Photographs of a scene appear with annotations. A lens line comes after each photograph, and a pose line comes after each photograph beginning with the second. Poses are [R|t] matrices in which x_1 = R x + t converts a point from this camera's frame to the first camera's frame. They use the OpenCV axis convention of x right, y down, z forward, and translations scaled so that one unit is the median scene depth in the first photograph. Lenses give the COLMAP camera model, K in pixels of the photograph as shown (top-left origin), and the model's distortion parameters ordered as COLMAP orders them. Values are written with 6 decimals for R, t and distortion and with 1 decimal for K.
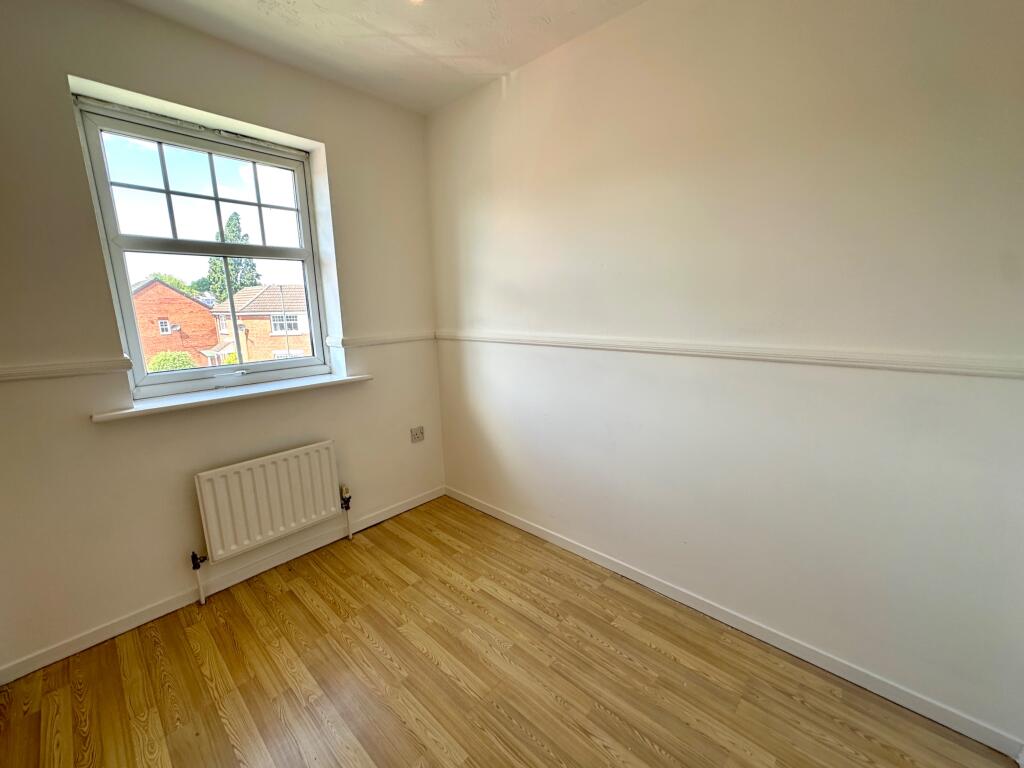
lens RADIAL K [[413.9, 0, 515.6], [0, 413.9, 381.6], [0, 0, 1]] dist [0.000234, -0.000211]
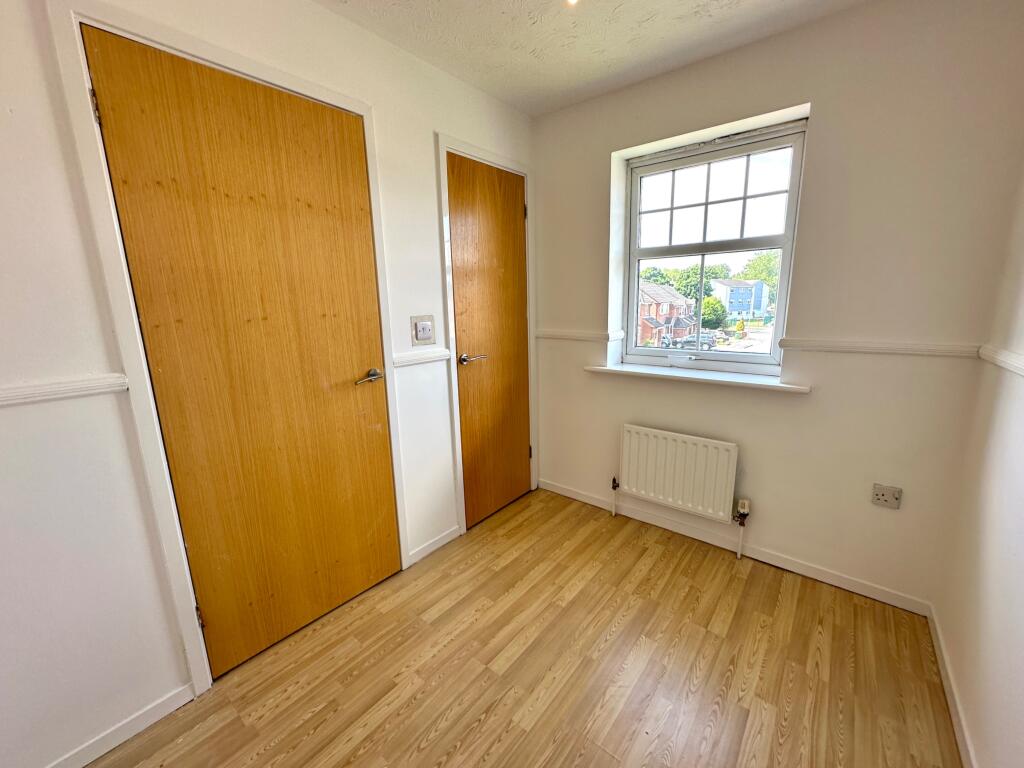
lens RADIAL K [[413.9, 0, 510.1], [0, 413.9, 381.8], [0, 0, 1]] dist [0.000234, -0.000211]
pose [[0.053891, 0.208637, -0.976507, 0.456042], [-0.171091, 0.965396, 0.196821, -0.101582], [0.983780, 0.156465, 0.087722, 0.449012]]
